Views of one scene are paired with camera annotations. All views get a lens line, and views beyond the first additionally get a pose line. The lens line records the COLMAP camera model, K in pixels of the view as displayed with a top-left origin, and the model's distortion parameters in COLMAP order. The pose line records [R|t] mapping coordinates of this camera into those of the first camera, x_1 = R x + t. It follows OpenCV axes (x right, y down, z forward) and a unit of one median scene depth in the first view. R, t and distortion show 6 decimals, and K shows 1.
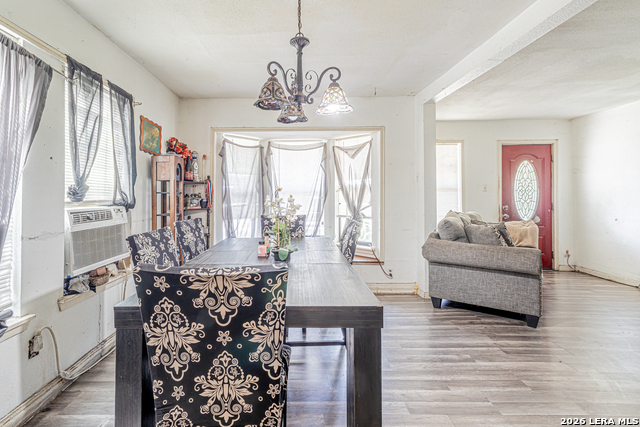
lens RADIAL K [[307.1, 0, 294.4], [0, 307.1, 190.8], [0, 0, 1]] dist [0.001203, 0.000824]
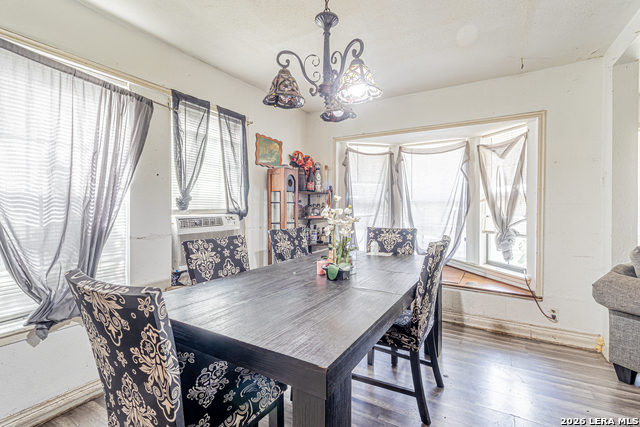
lens RADIAL K [[299.6, 0, 323.2], [0, 299.6, 205.8], [0, 0, 1]] dist [0.001543, 0.000425]
pose [[0.871422, 0.004297, -0.490515, 0.222940], [0.003309, 0.999887, 0.014637, 0.002343], [0.490522, -0.014378, 0.871310, 0.155712]]
